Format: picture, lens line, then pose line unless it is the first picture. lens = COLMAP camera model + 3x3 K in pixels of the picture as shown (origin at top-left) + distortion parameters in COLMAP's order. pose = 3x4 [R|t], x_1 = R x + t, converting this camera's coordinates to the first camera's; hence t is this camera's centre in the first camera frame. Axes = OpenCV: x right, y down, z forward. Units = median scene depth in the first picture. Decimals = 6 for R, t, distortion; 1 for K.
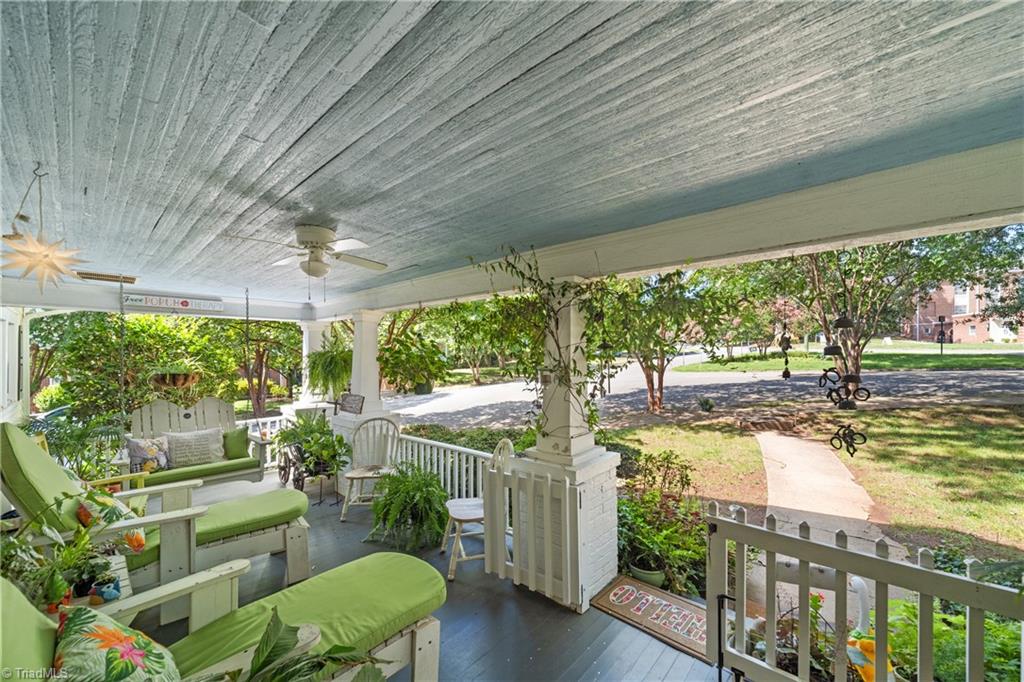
lens RADIAL K [[389.7, 0, 515.5], [0, 389.7, 347.5], [0, 0, 1]] dist [0.007618, 0.000260]
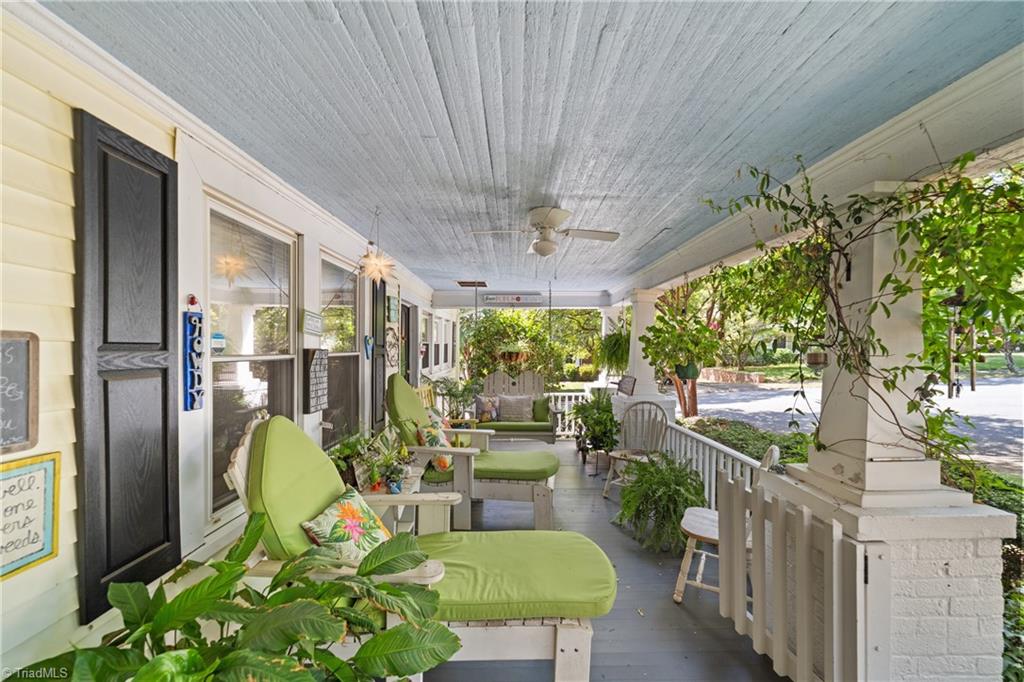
lens RADIAL K [[389.7, 0, 515.4], [0, 389.7, 343.1], [0, 0, 1]] dist [0.007618, 0.000260]
pose [[0.689411, 0.002764, -0.724366, 0.195024], [0.008955, 0.999884, 0.012338, 0.040931], [0.724315, -0.014992, 0.689306, 0.199668]]
